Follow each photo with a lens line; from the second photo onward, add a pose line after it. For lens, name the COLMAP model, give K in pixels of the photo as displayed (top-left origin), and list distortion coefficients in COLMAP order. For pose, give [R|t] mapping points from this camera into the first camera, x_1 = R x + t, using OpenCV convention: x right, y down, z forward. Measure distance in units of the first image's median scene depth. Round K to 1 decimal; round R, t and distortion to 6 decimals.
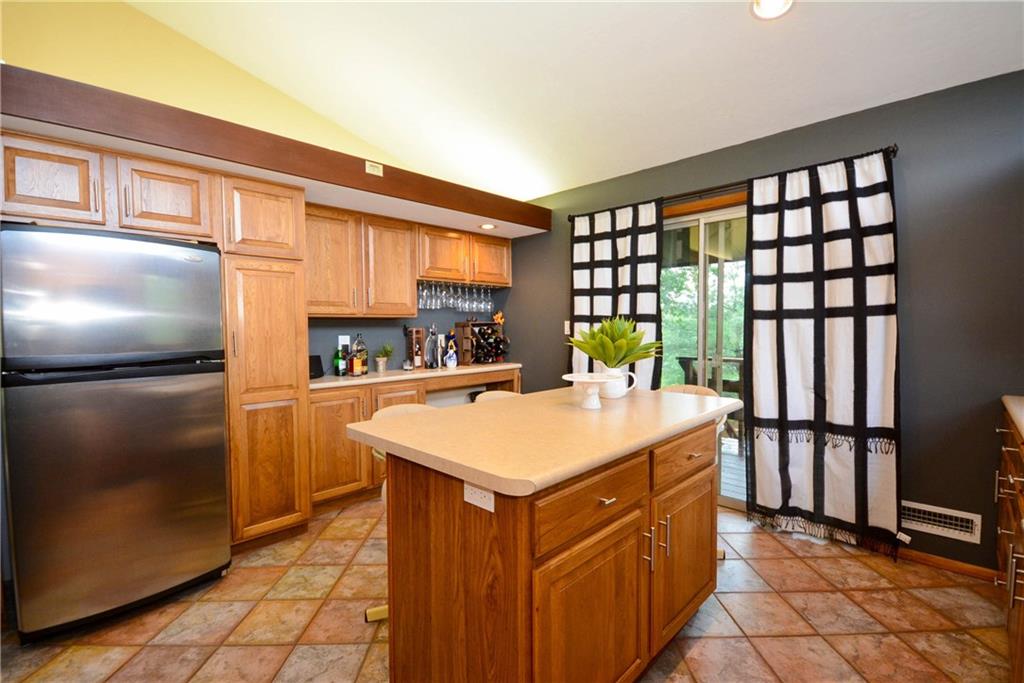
lens RADIAL K [[449.4, 0, 508.2], [0, 449.4, 341.7], [0, 0, 1]] dist [-0.001267, -0.000278]
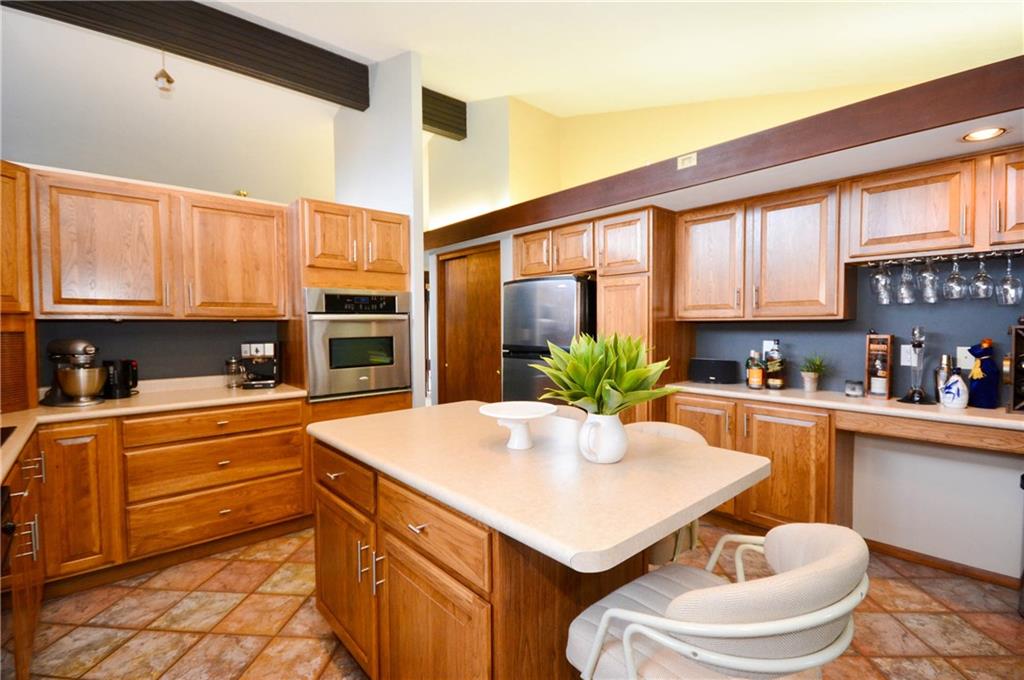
lens RADIAL K [[469.2, 0, 508.3], [0, 469.2, 337.5], [0, 0, 1]] dist [0.001660, 0.000214]
pose [[-0.059837, 0.024446, -0.997909, 0.547807], [-0.036862, 0.998964, 0.026682, -0.026324], [0.997527, 0.038382, -0.058874, 0.550550]]
